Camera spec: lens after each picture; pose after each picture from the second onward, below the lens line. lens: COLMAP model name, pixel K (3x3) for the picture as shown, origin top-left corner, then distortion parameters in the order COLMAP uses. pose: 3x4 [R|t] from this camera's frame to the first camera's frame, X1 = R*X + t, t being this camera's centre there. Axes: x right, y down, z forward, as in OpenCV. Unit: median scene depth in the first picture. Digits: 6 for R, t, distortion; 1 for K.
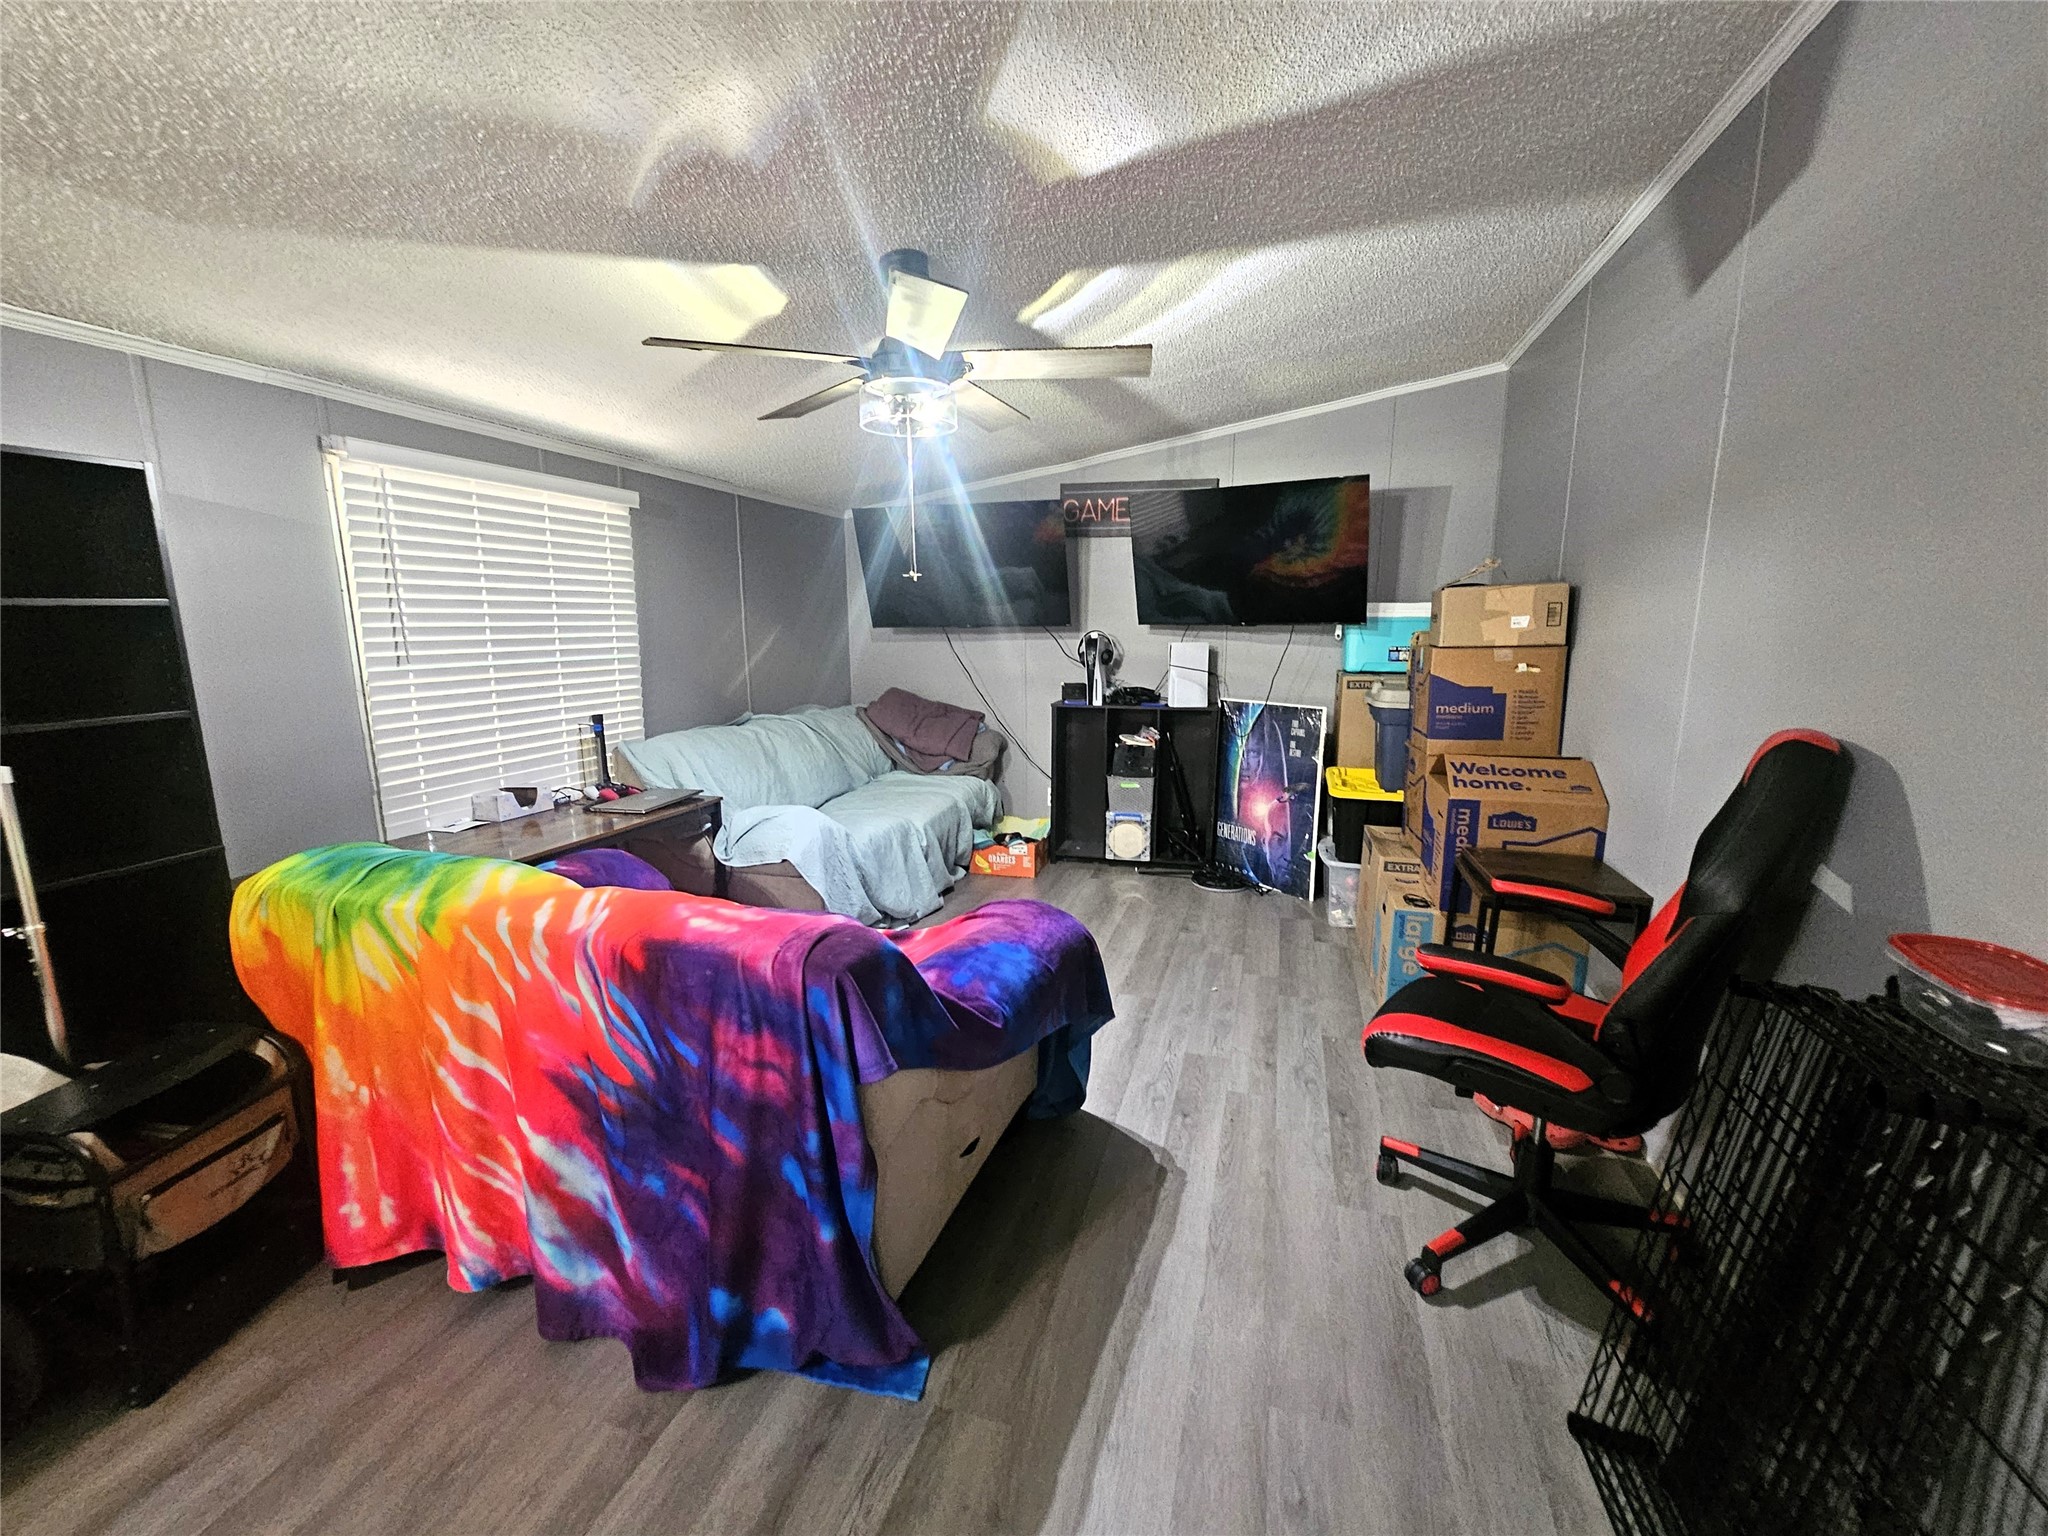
lens RADIAL K [[853.1, 0, 1015.6], [0, 853.1, 782.5], [0, 0, 1]] dist [-0.003340, 0.001470]
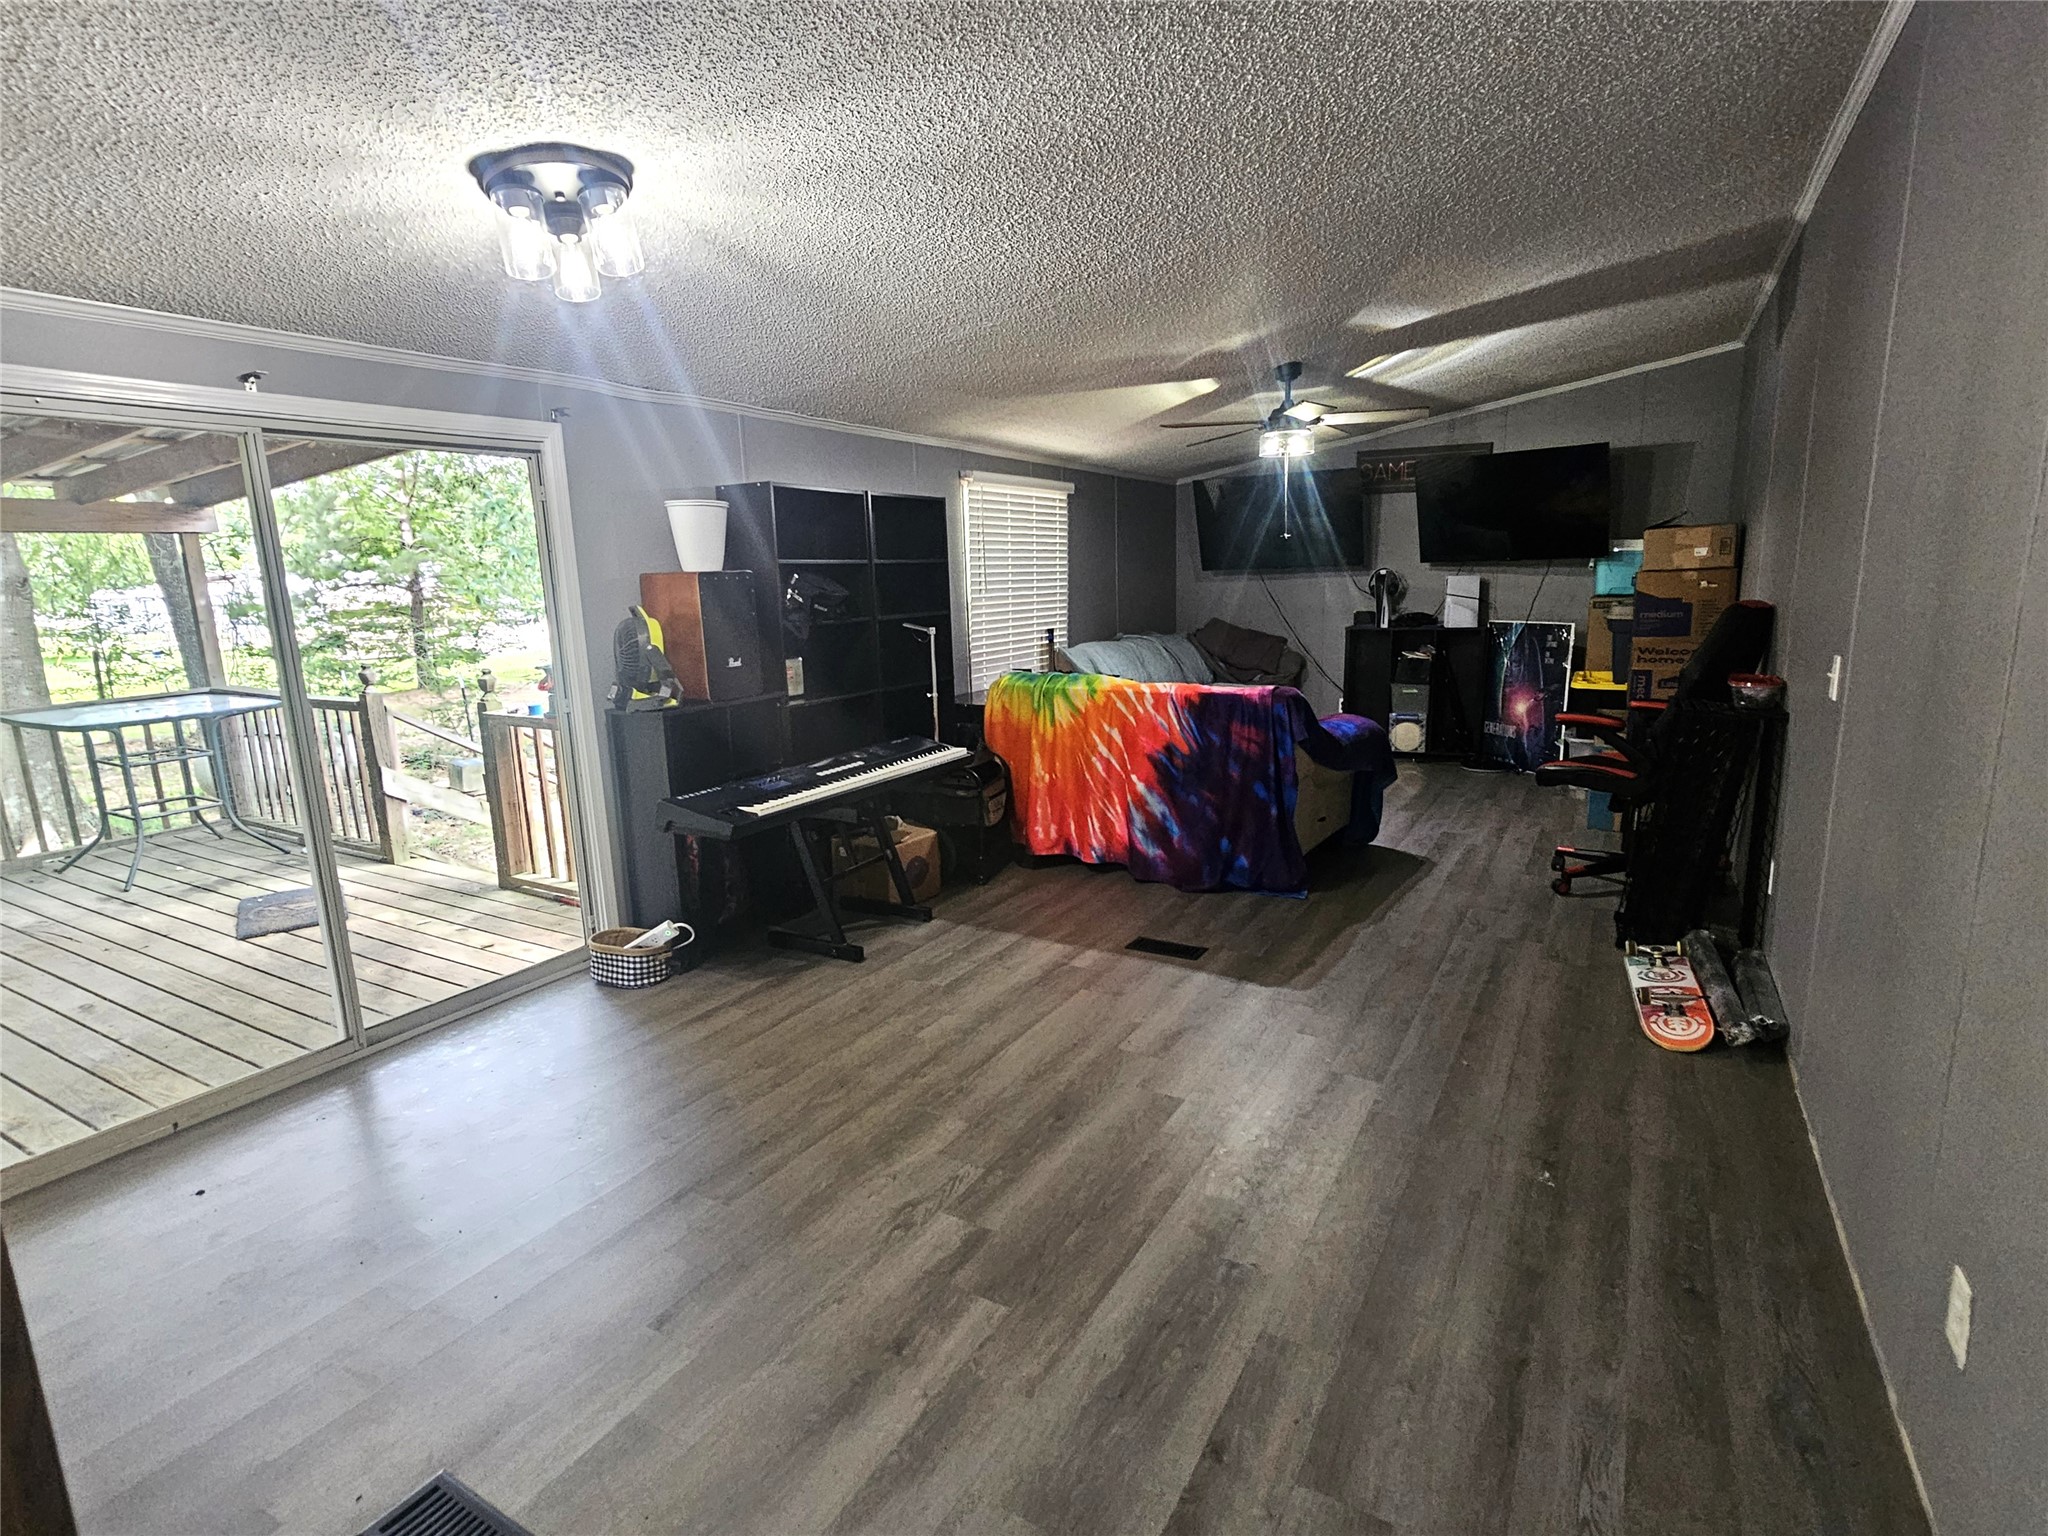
lens RADIAL K [[1017.8, 0, 1030.4], [0, 1017.8, 778.2], [0, 0, 1]] dist [0.010907, -0.001124]
pose [[0.974832, 0.021944, -0.221857, -0.111171], [-0.018826, 0.999692, 0.016157, 0.173548], [0.222143, -0.011573, 0.974945, -0.871901]]
